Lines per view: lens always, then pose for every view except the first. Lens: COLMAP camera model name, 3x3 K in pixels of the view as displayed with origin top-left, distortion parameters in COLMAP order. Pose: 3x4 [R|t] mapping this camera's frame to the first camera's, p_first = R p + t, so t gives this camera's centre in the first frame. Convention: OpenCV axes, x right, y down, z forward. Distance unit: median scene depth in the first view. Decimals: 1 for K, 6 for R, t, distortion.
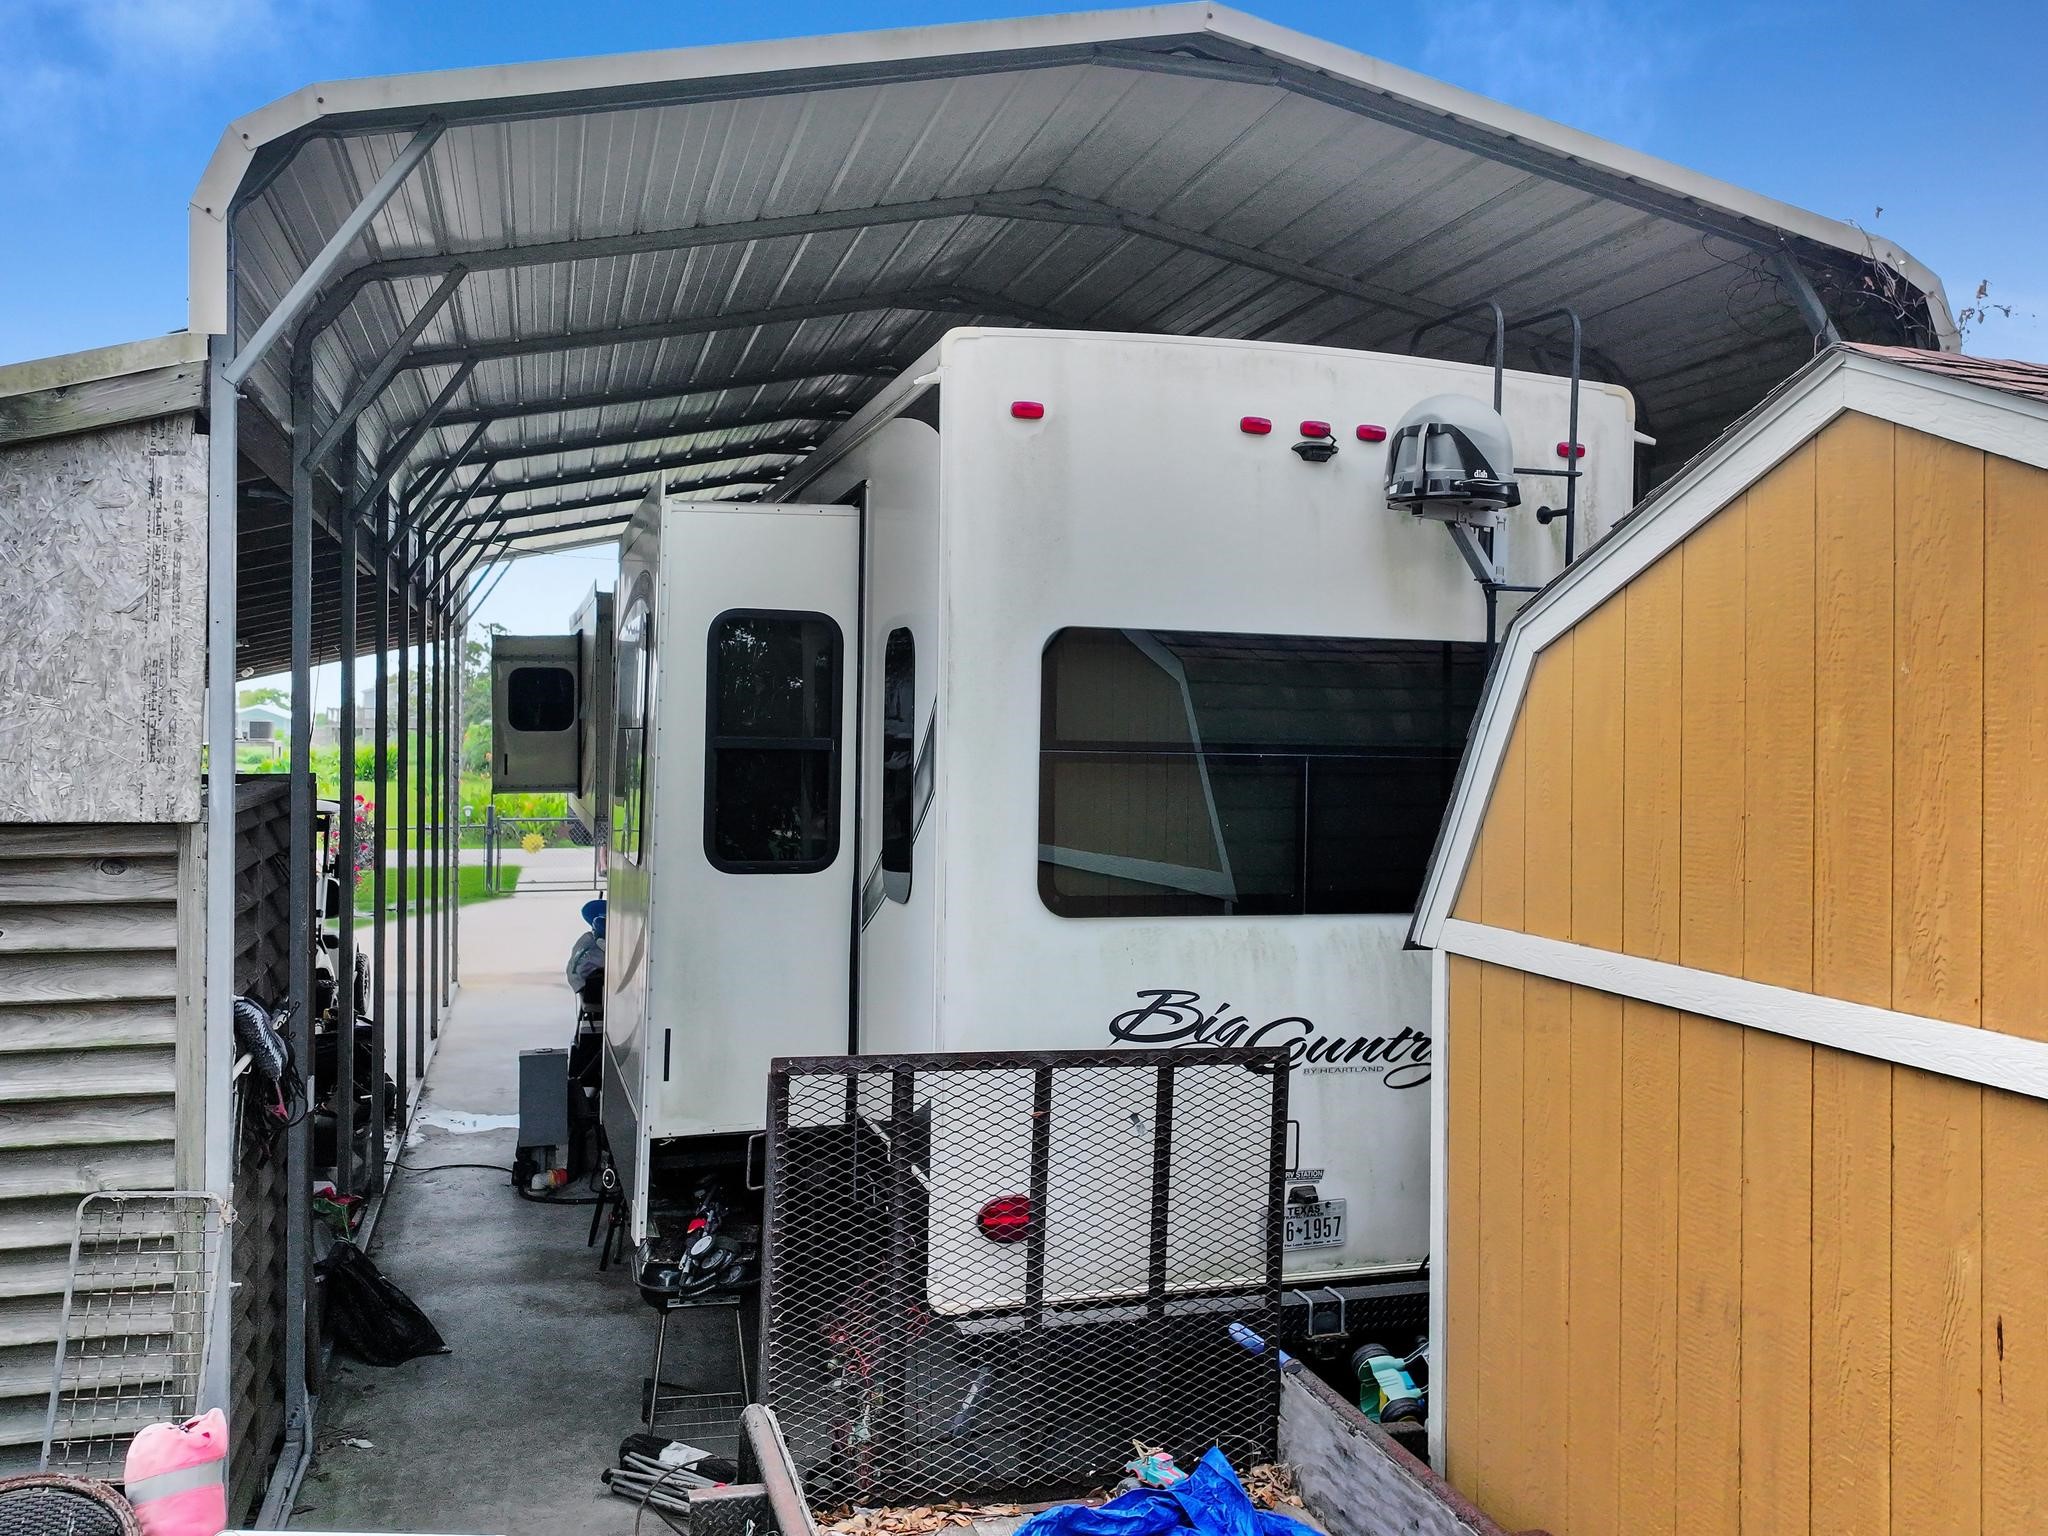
lens RADIAL K [[1669.4, 0, 1008.0], [0, 1669.4, 727.2], [0, 0, 1]] dist [0.001935, 0.003826]
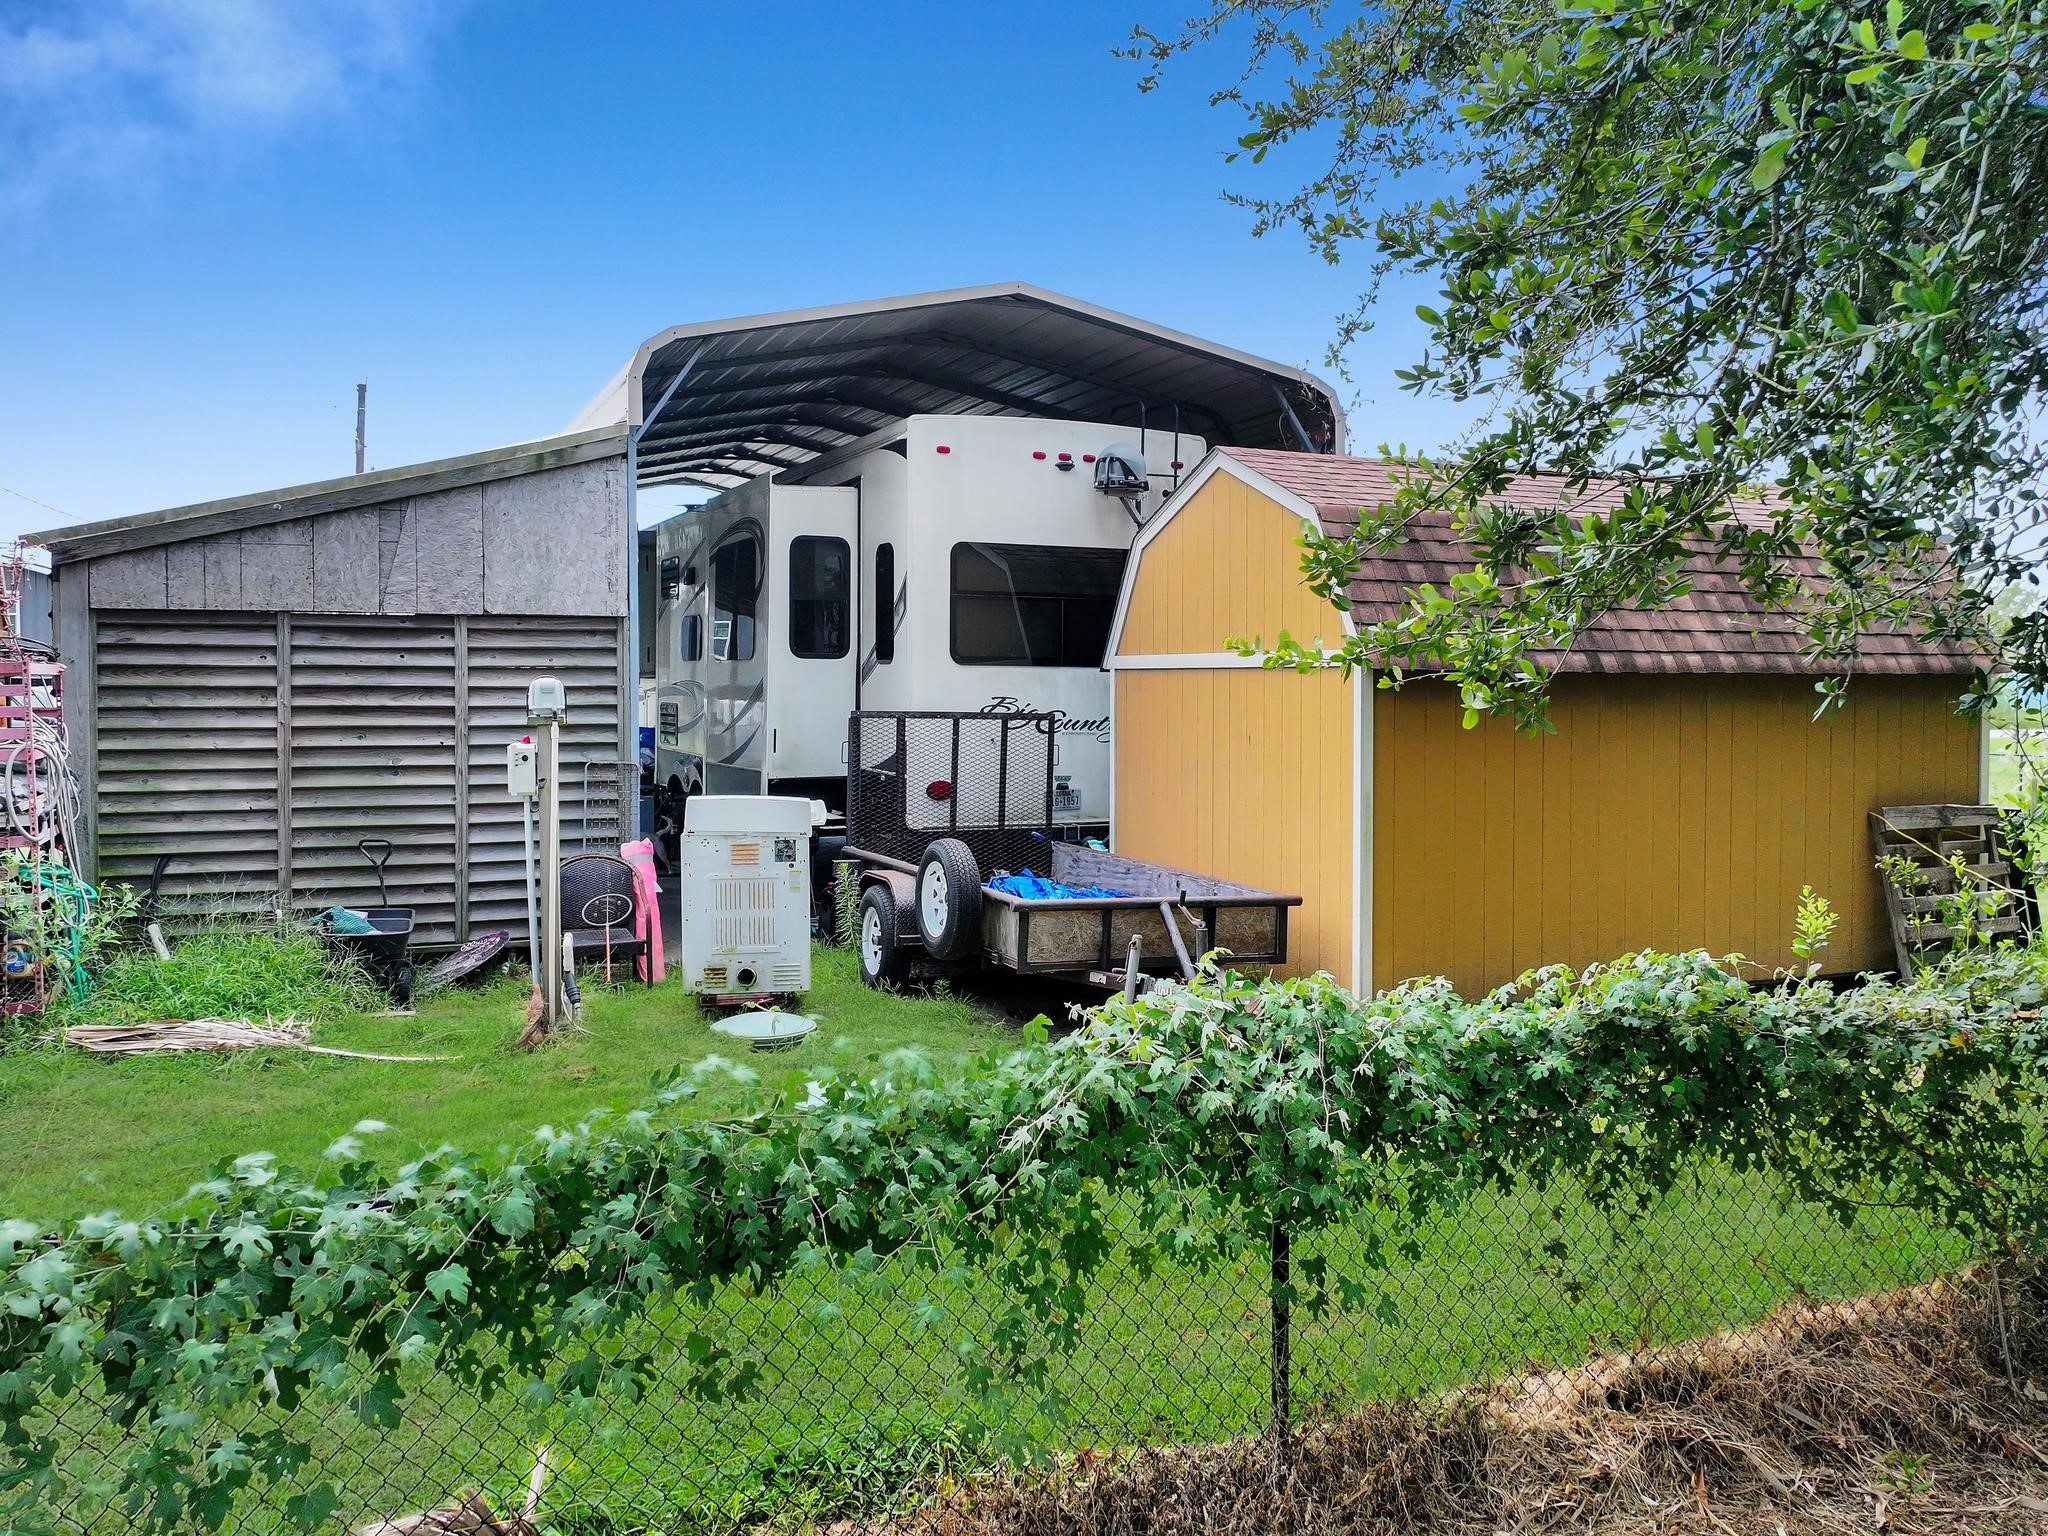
lens RADIAL K [[1669.4, 0, 1008.0], [0, 1669.4, 727.2], [0, 0, 1]] dist [0.001935, 0.003826]
pose [[0.993248, -0.012949, 0.115287, -0.179043], [0.009182, 0.999408, 0.033142, 0.128349], [-0.115648, -0.031860, 0.992779, -1.400799]]
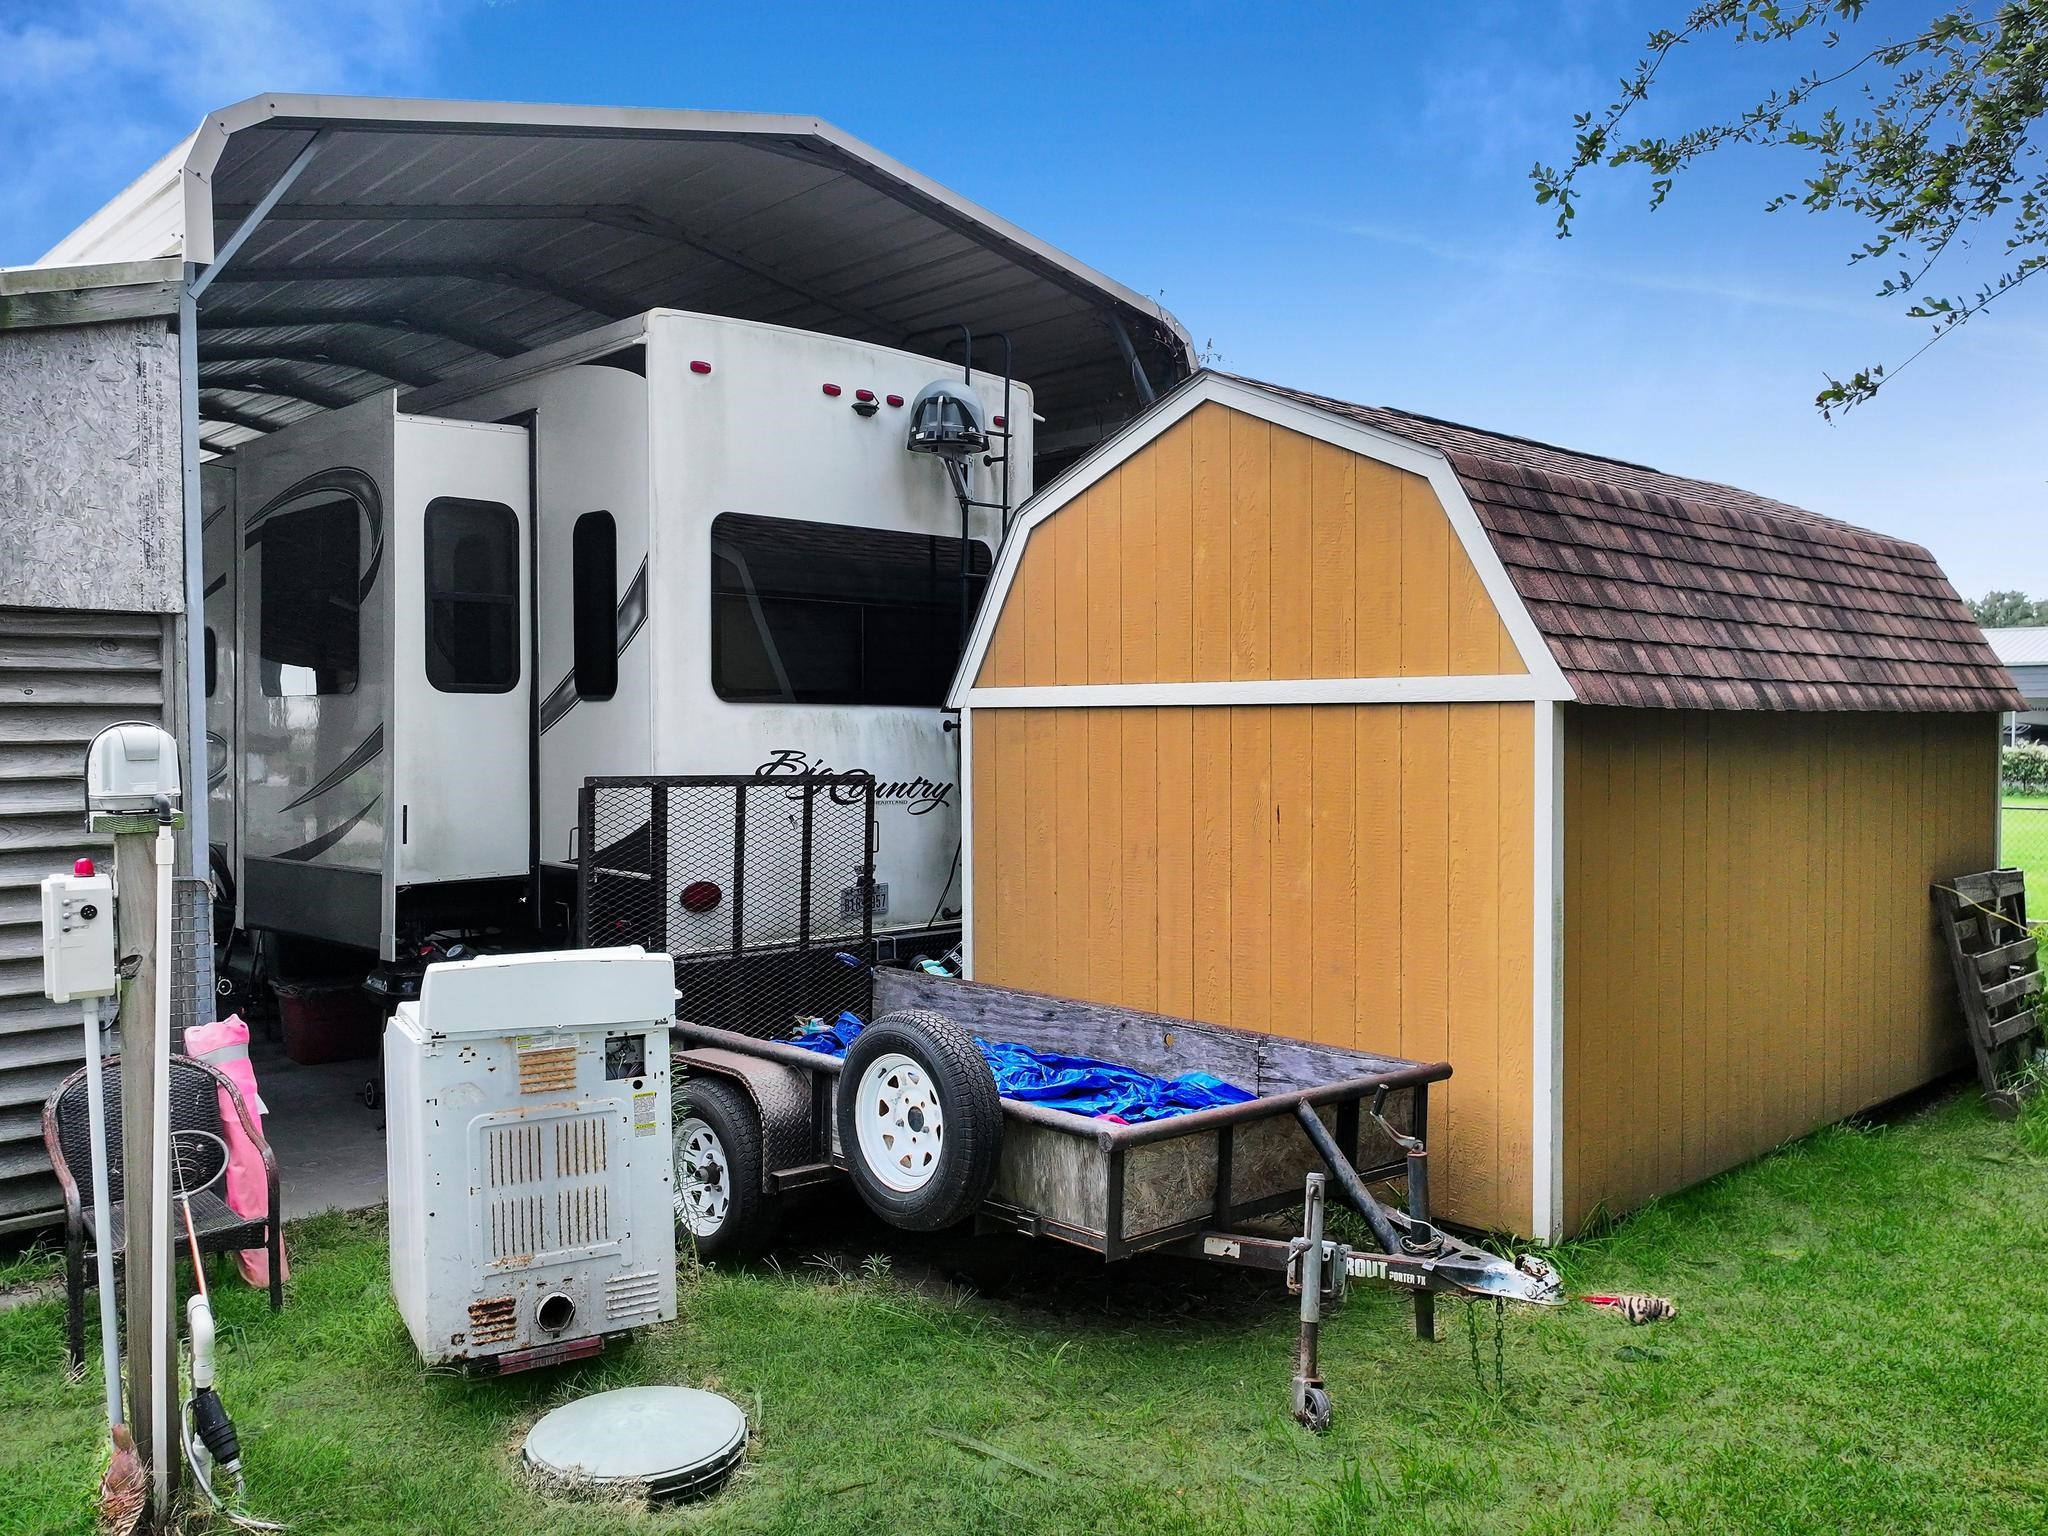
lens RADIAL K [[1637.8, 0, 1013.6], [0, 1637.8, 775.8], [0, 0, 1]] dist [0.002922, 0.001651]
pose [[0.888171, -0.028920, 0.458603, -0.439343], [0.011765, 0.999122, 0.040221, 0.128030], [-0.459363, -0.030327, 0.887731, -0.477309]]
